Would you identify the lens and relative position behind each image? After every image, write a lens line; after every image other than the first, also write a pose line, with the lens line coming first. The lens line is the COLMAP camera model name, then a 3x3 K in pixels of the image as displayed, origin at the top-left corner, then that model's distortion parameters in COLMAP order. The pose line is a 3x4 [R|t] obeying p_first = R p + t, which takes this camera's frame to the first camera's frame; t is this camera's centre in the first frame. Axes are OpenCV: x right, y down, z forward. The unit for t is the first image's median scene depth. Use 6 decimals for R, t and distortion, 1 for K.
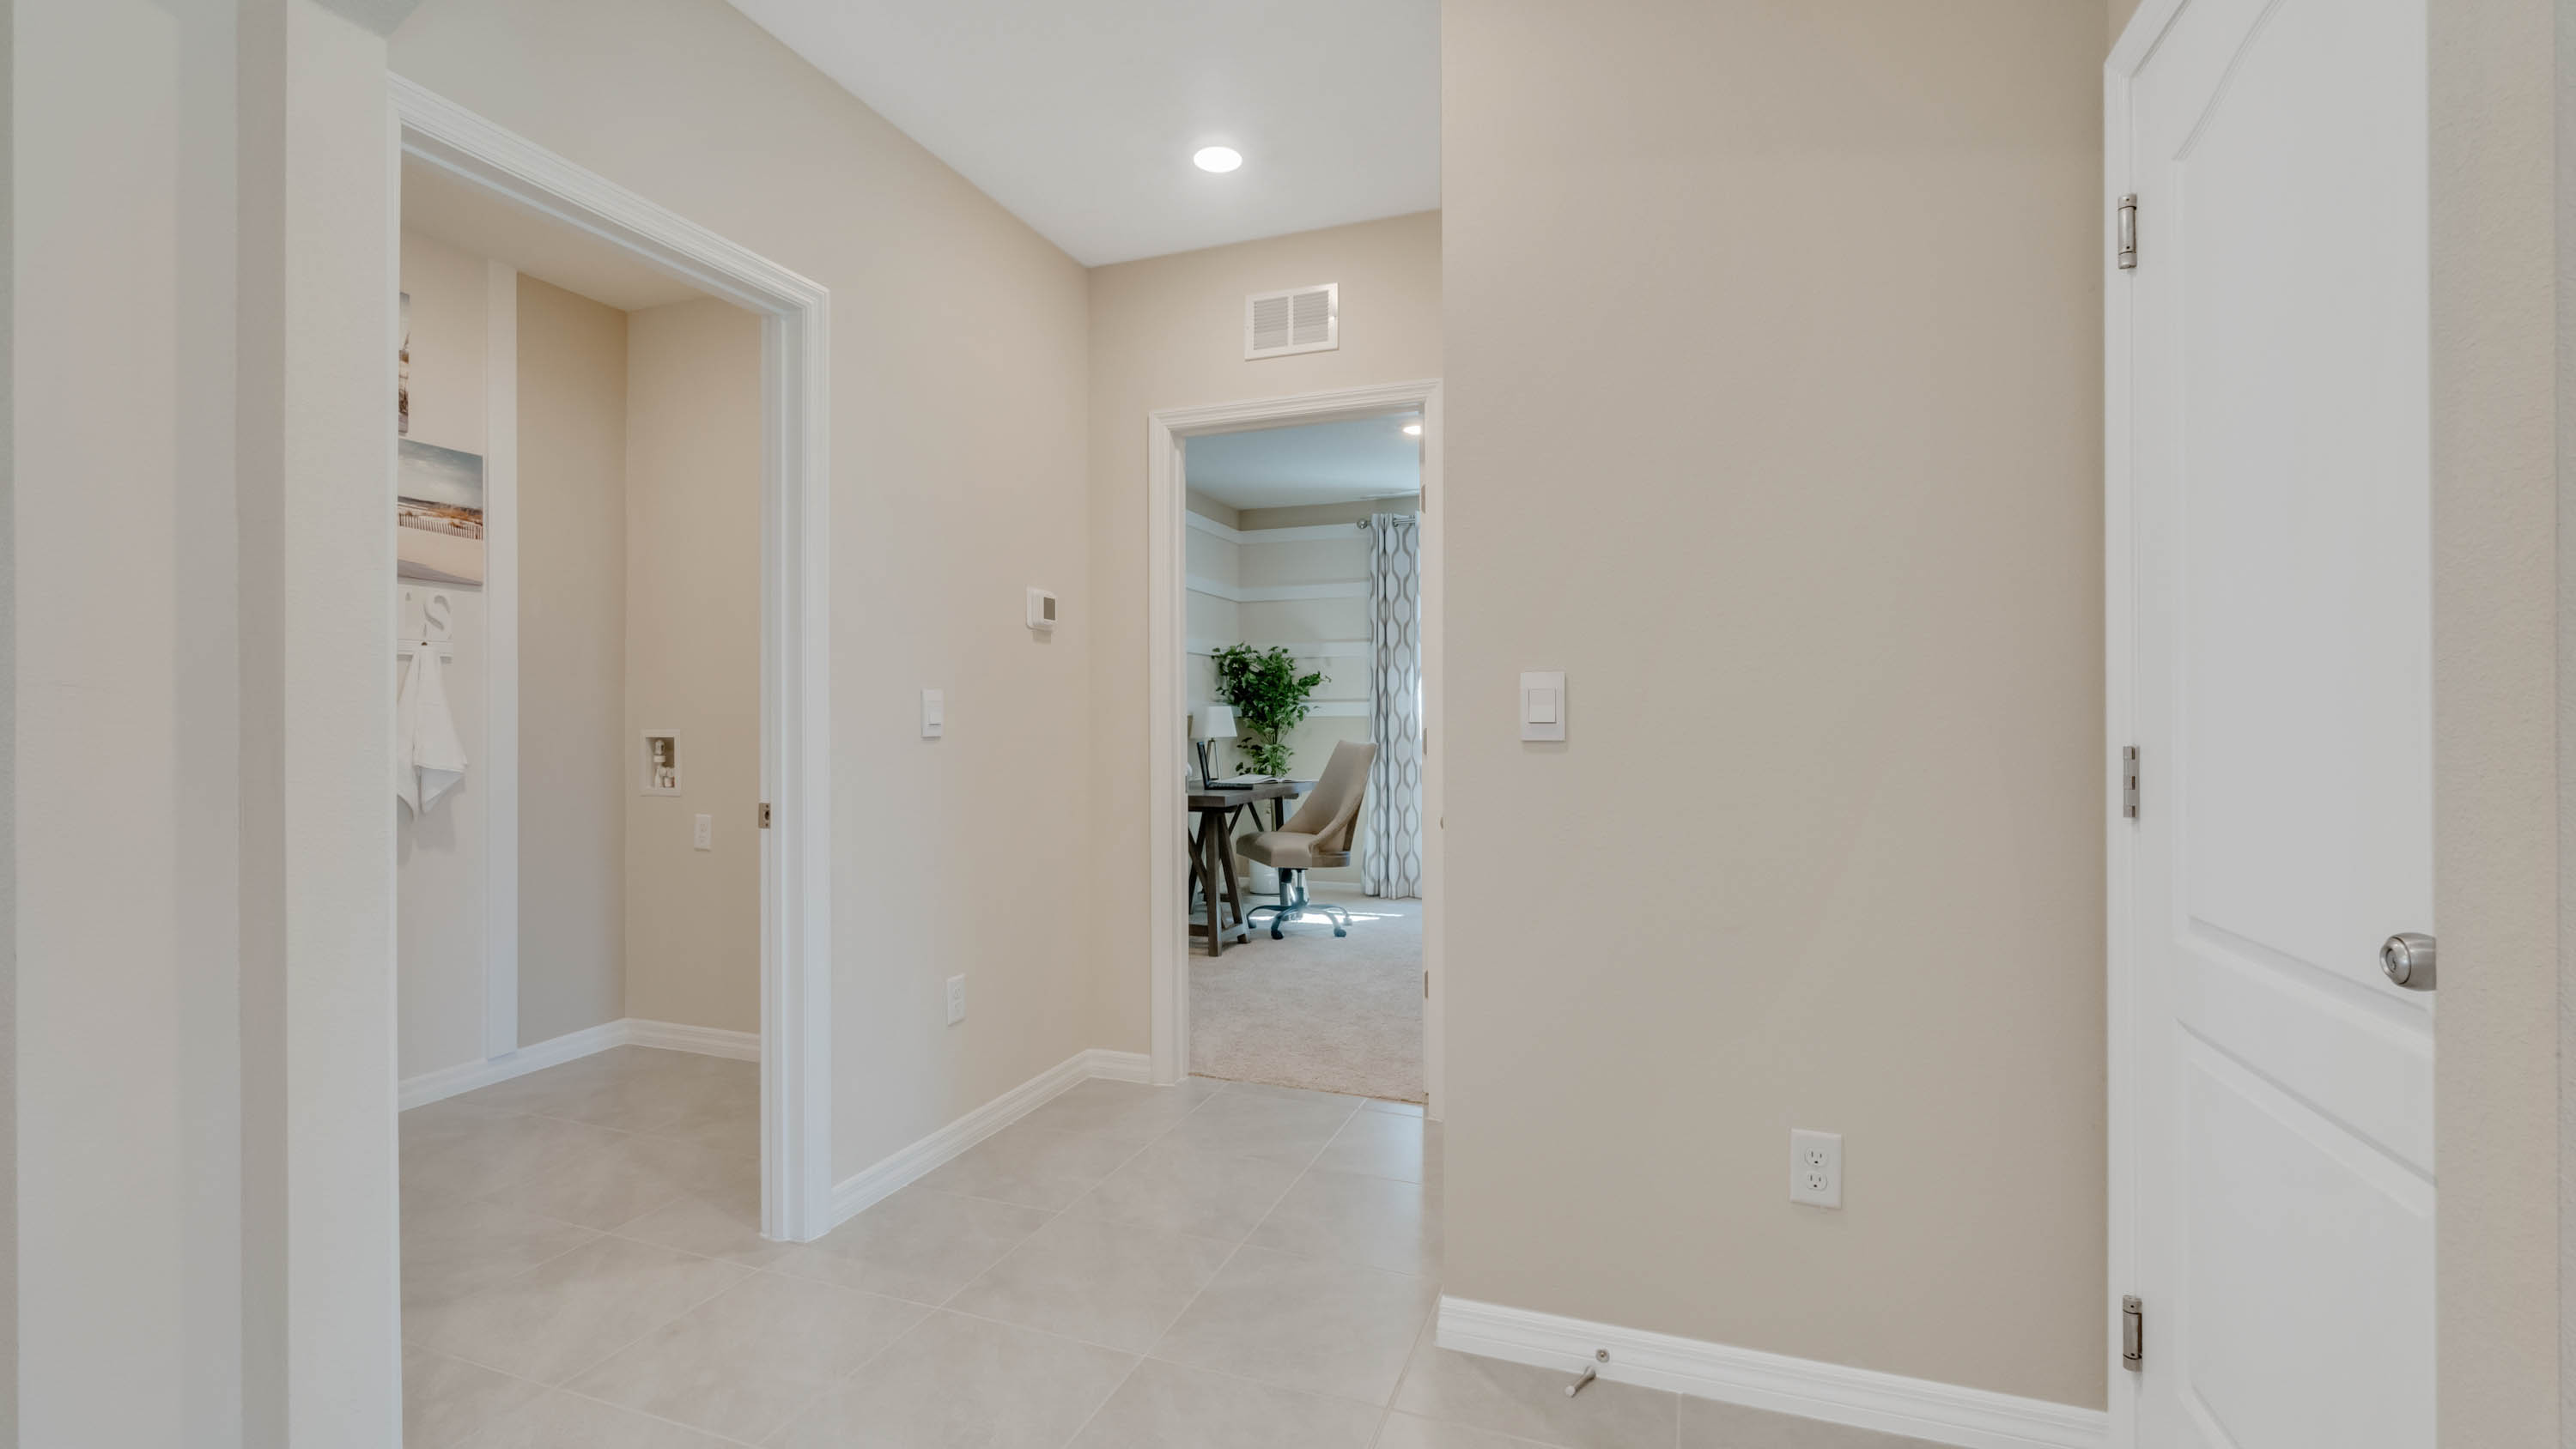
lens RADIAL K [[1099.0, 0, 1249.4], [0, 1099.0, 716.6], [0, 0, 1]] dist [-0.002882, -0.000114]
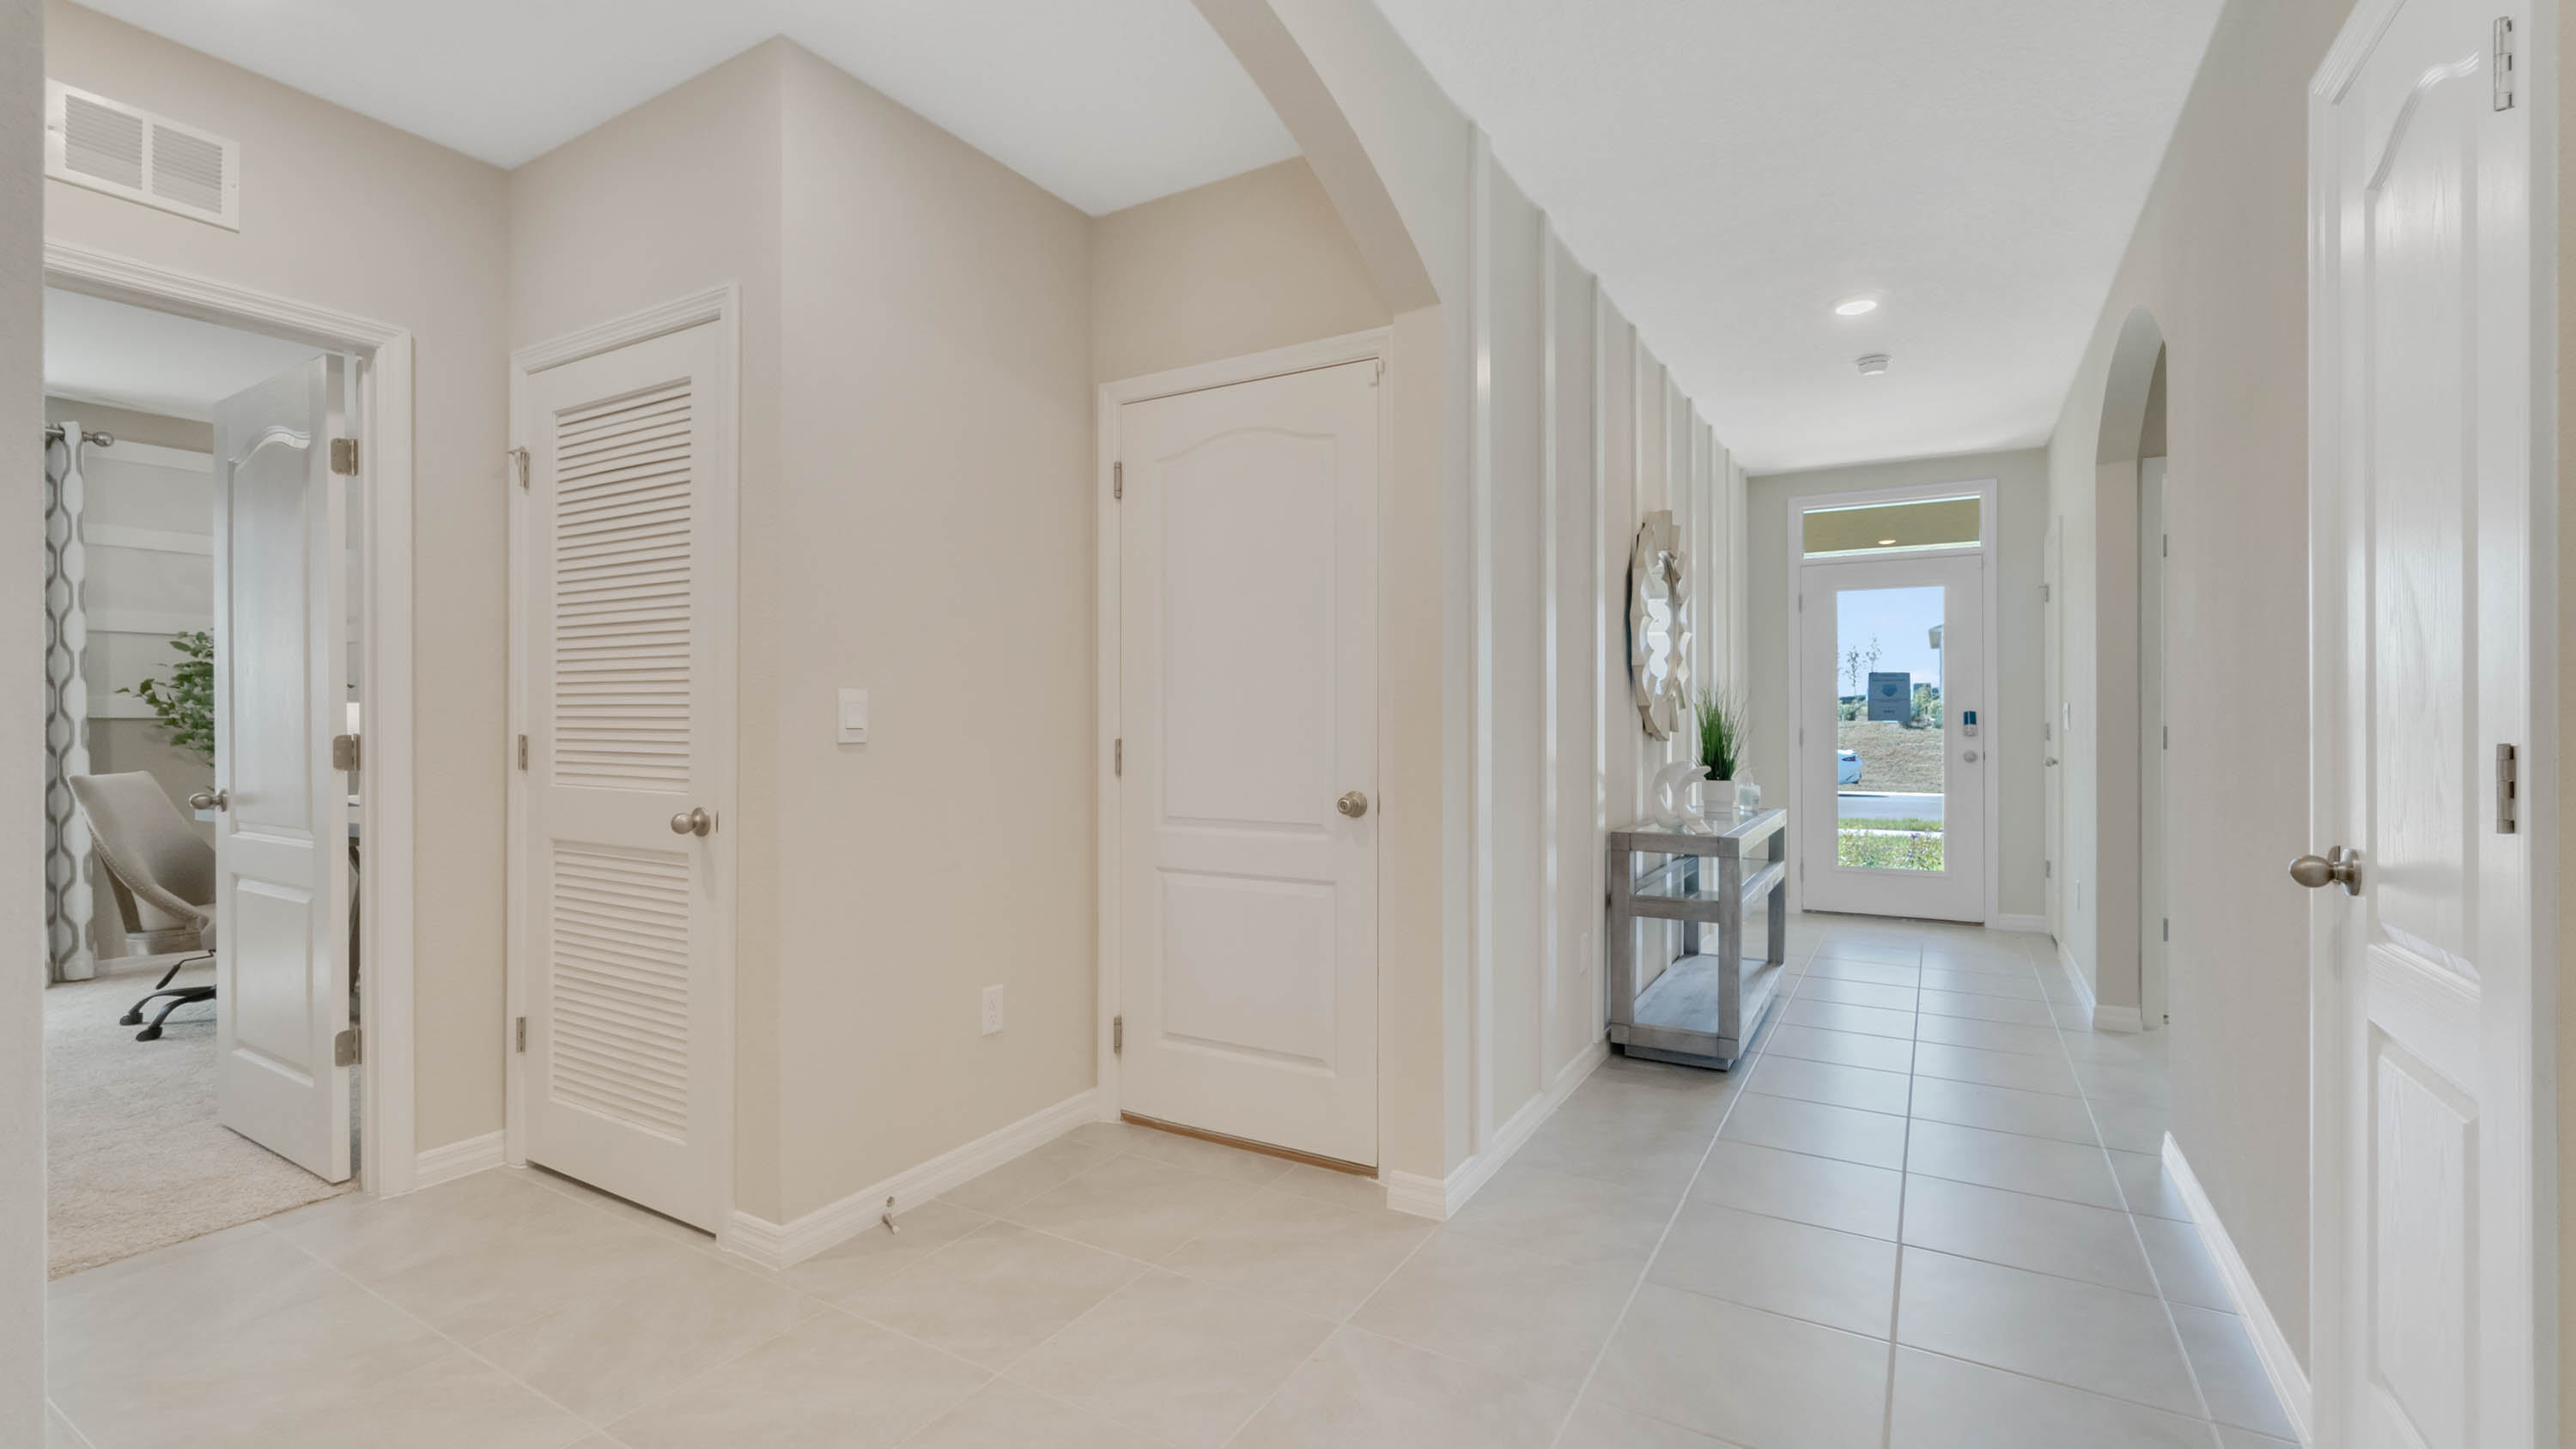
lens RADIAL K [[1144.9, 0, 1226.6], [0, 1144.9, 724.7], [0, 0, 1]] dist [-0.000561, -0.000116]
pose [[0.193550, 0.000902, 0.981090, -2.001555], [-0.001473, 0.999999, -0.000629, 0.003350], [-0.981089, -0.001324, 0.193551, 0.679478]]
